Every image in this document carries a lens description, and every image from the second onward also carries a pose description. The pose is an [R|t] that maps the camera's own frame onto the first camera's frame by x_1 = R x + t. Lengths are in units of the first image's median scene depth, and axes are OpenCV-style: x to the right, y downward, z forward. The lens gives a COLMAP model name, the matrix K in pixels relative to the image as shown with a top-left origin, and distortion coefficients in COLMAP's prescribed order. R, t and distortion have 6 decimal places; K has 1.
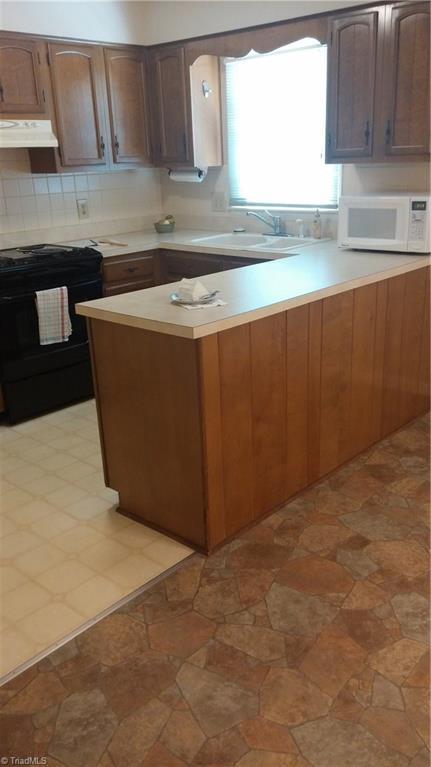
lens RADIAL K [[650.9, 0, 215.5], [0, 650.9, 383.5], [0, 0, 1]] dist [0.028602, -0.001254]
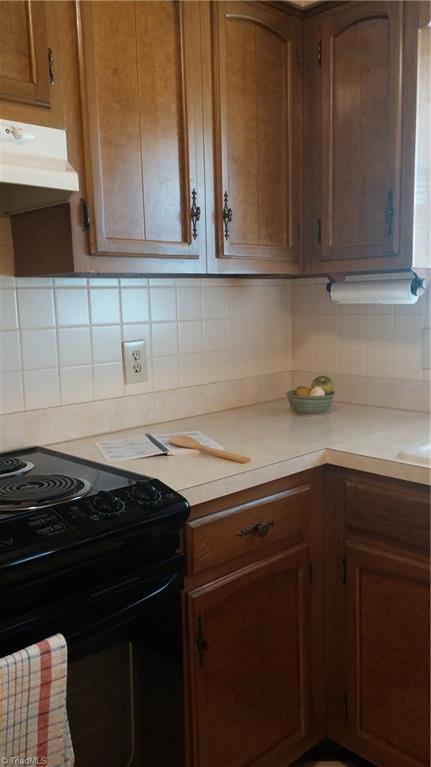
lens RADIAL K [[650.9, 0, 215.5], [0, 650.9, 383.5], [0, 0, 1]] dist [0.028602, -0.001254]
pose [[0.997930, 0.020762, -0.060866, -0.130747], [-0.033025, 0.977570, -0.208007, -0.174755], [0.055182, 0.209587, 0.976232, 0.620173]]
